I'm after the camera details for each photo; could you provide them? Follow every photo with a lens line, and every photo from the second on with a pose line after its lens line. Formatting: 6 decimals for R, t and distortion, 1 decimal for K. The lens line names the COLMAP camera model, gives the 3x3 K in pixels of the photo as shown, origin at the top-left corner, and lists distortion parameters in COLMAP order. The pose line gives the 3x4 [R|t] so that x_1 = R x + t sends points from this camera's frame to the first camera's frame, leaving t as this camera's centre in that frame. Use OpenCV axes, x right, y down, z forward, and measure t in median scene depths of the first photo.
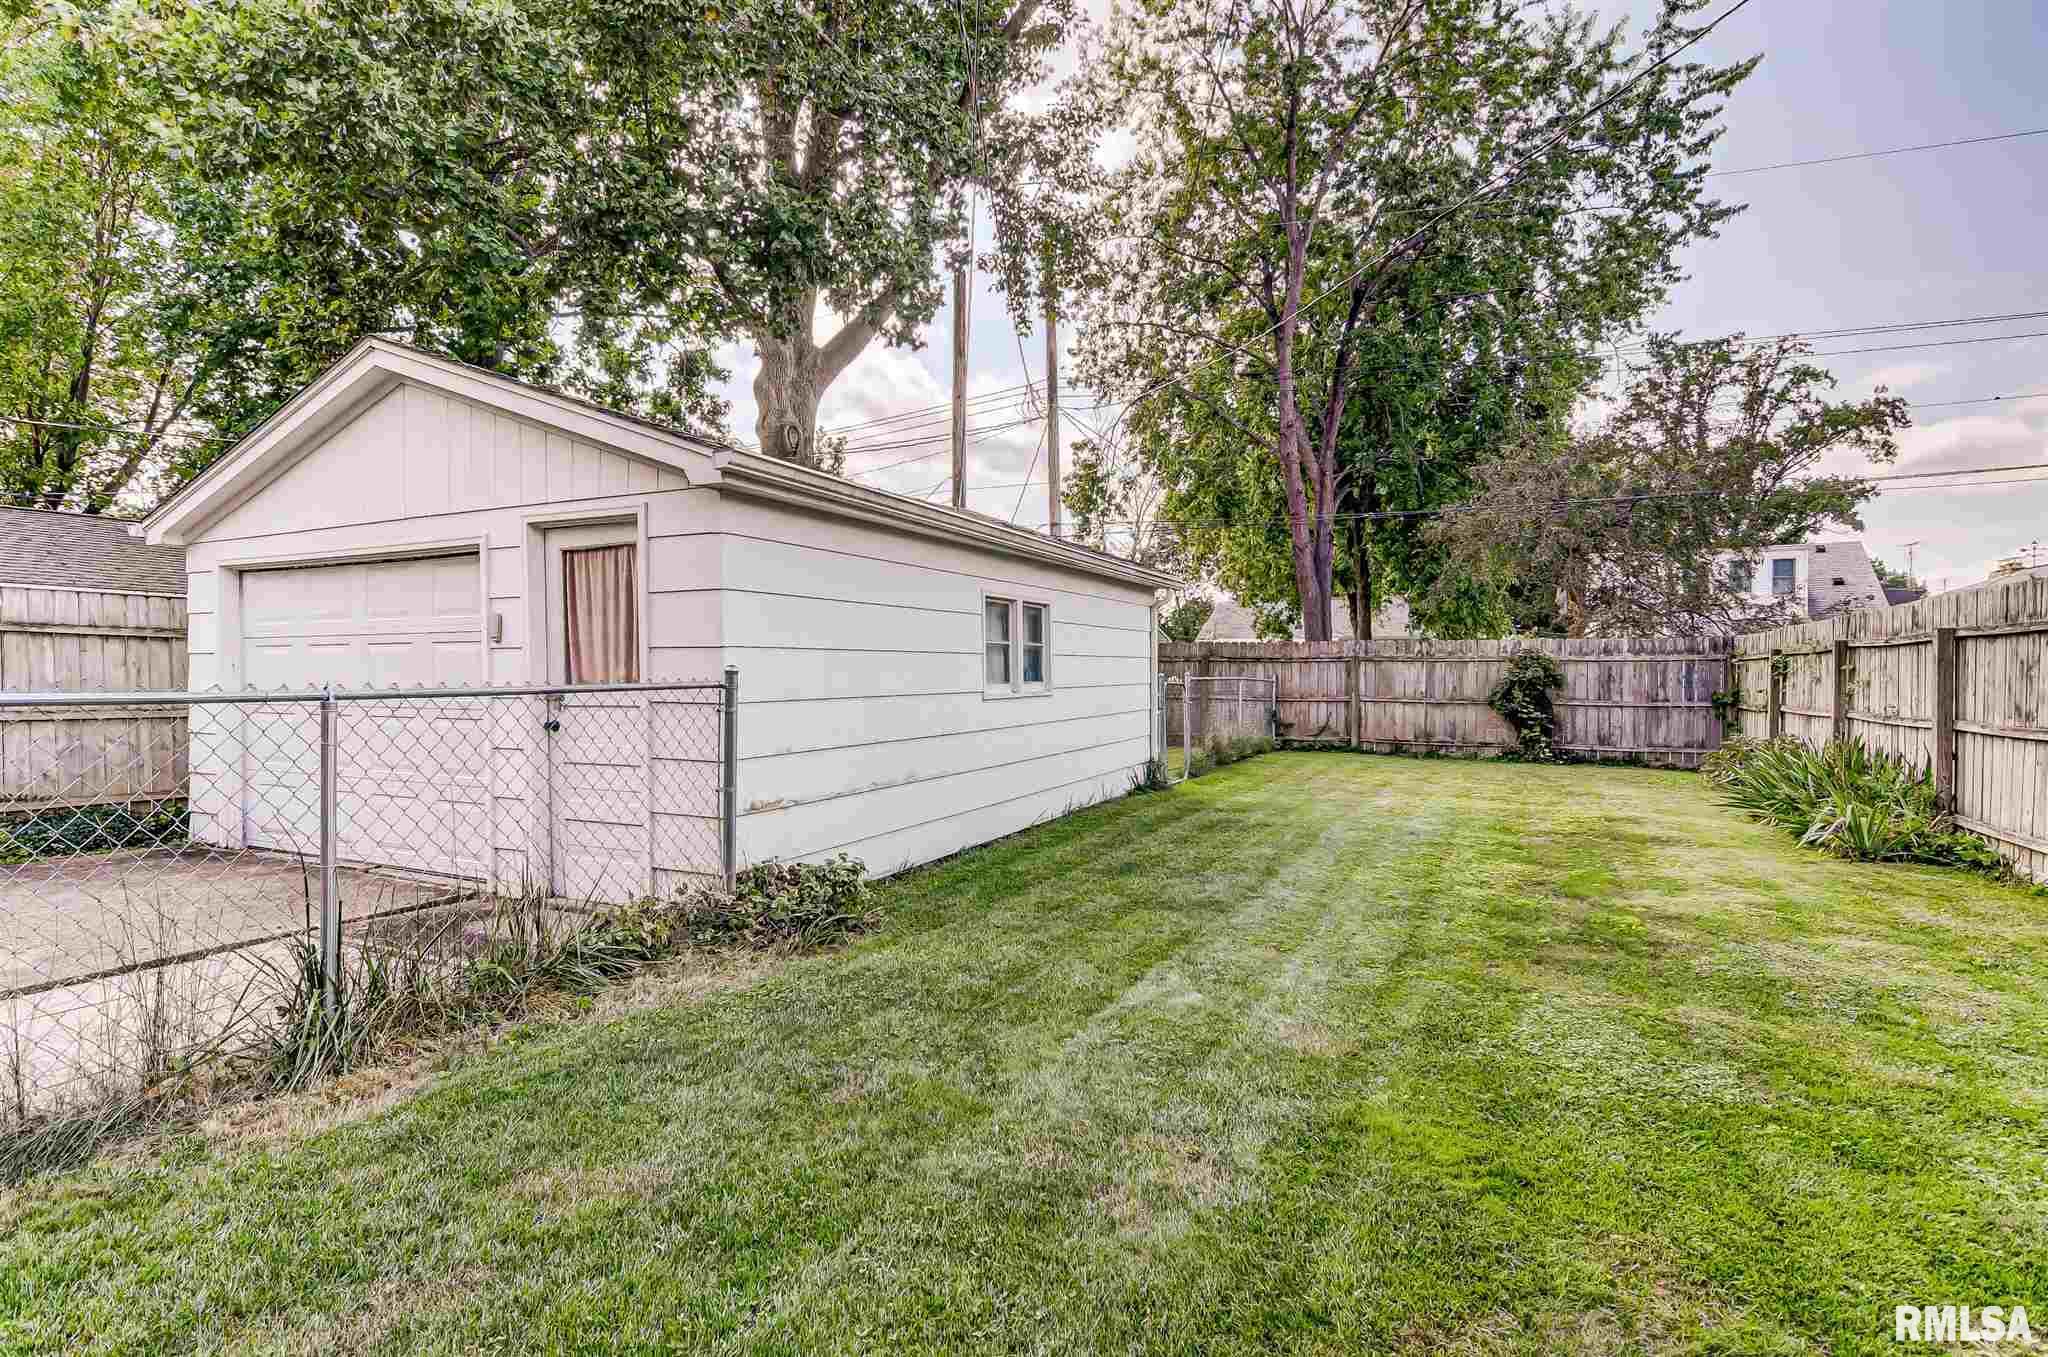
lens RADIAL K [[984.4, 0, 1009.0], [0, 984.4, 682.4], [0, 0, 1]] dist [0.004164, -0.000353]
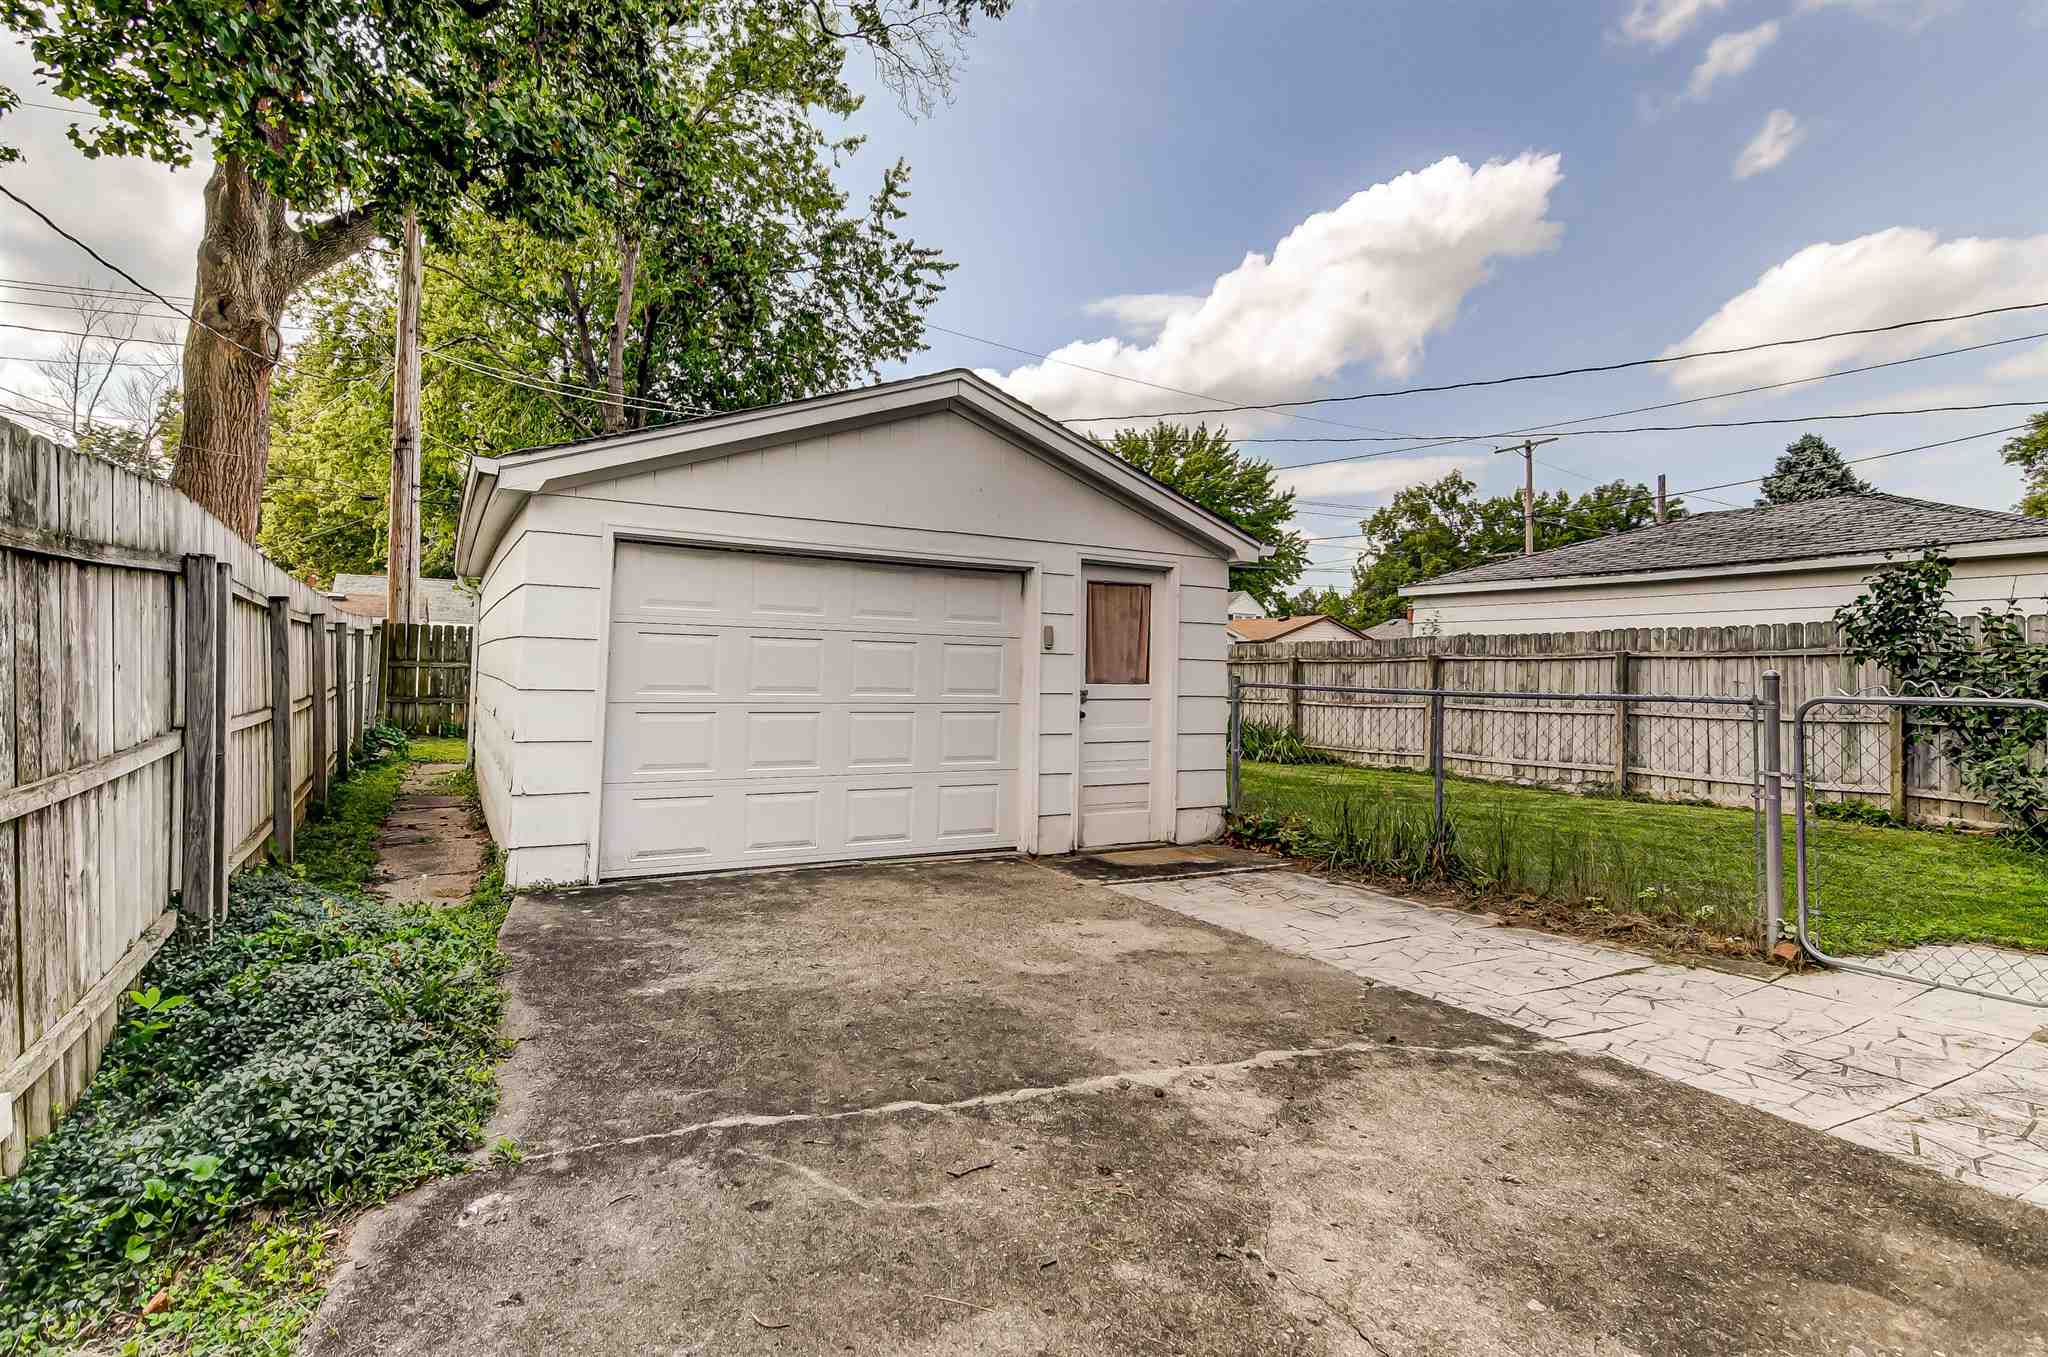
lens RADIAL K [[984.4, 0, 1009.0], [0, 984.4, 682.4], [0, 0, 1]] dist [0.004164, -0.000353]
pose [[0.560421, 0.003548, 0.828201, -1.567076], [-0.012257, 0.999917, 0.004010, -0.002774], [-0.828118, -0.012399, 0.560417, 0.342333]]
